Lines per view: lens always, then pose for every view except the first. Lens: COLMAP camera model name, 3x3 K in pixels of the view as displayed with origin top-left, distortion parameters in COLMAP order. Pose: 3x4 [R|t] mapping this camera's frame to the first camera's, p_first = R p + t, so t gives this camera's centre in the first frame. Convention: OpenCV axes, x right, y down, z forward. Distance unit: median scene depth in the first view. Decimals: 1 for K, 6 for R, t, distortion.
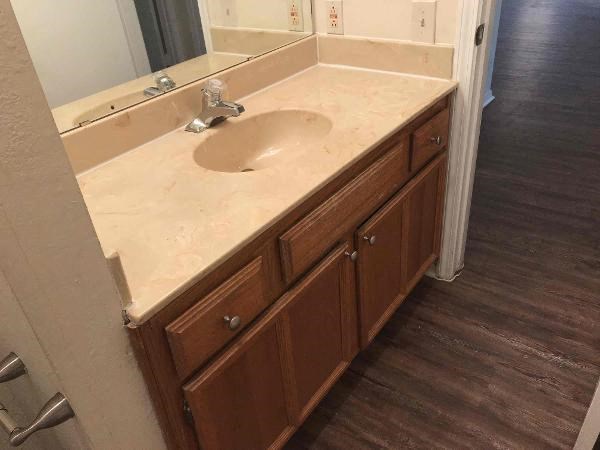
lens RADIAL K [[501.8, 0, 301.1], [0, 501.8, 225.8], [0, 0, 1]] dist [0.044491, -0.008969]
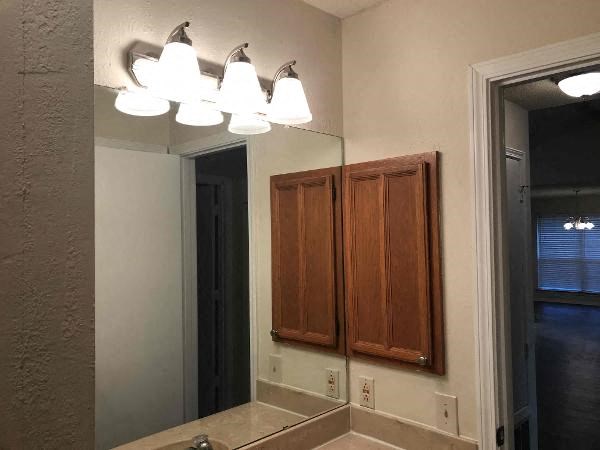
lens RADIAL K [[501.8, 0, 299.2], [0, 501.8, 223.5], [0, 0, 1]] dist [0.044491, -0.008969]
pose [[0.991376, 0.065058, -0.113762, 0.020816], [-0.118051, 0.820276, -0.559653, -0.077349], [0.056906, 0.568256, 0.820881, -0.127966]]
